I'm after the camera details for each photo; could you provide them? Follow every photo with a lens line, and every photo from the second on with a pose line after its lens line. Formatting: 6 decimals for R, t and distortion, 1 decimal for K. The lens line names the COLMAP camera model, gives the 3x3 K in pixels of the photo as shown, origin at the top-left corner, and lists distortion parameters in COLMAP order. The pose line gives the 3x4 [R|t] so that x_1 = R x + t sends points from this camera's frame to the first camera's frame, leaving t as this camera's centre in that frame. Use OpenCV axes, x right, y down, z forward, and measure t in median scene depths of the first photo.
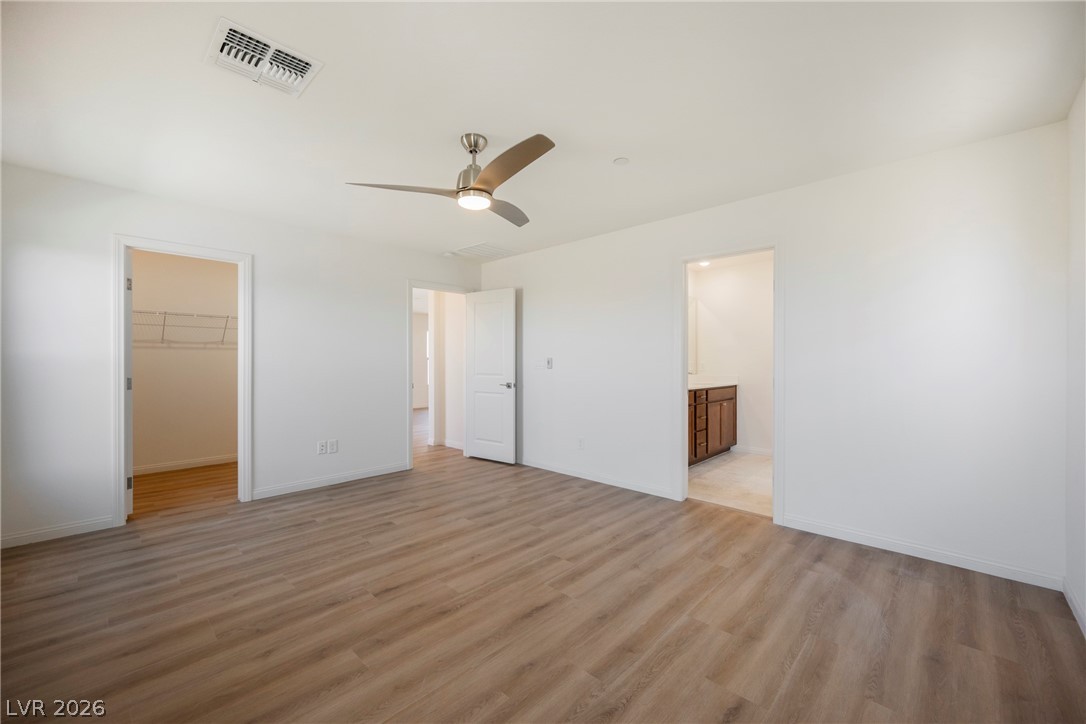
lens RADIAL K [[423.3, 0, 543.0], [0, 423.3, 362.0], [0, 0, 1]] dist [-0.000621, -0.000029]
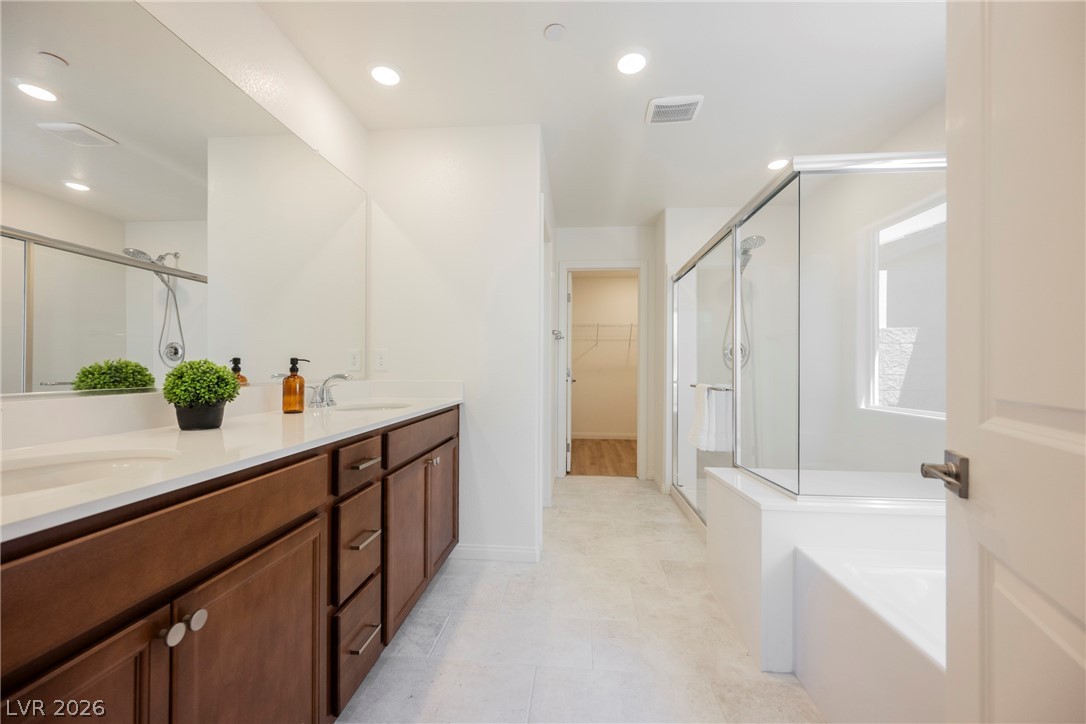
lens RADIAL K [[423.3, 0, 543.0], [0, 423.3, 362.0], [0, 0, 1]] dist [-0.000621, -0.000029]
pose [[0.776459, 0.015116, 0.629987, 0.264071], [0.001985, 0.999649, -0.026432, 0.021044], [-0.630165, 0.021774, 0.776156, 0.644002]]
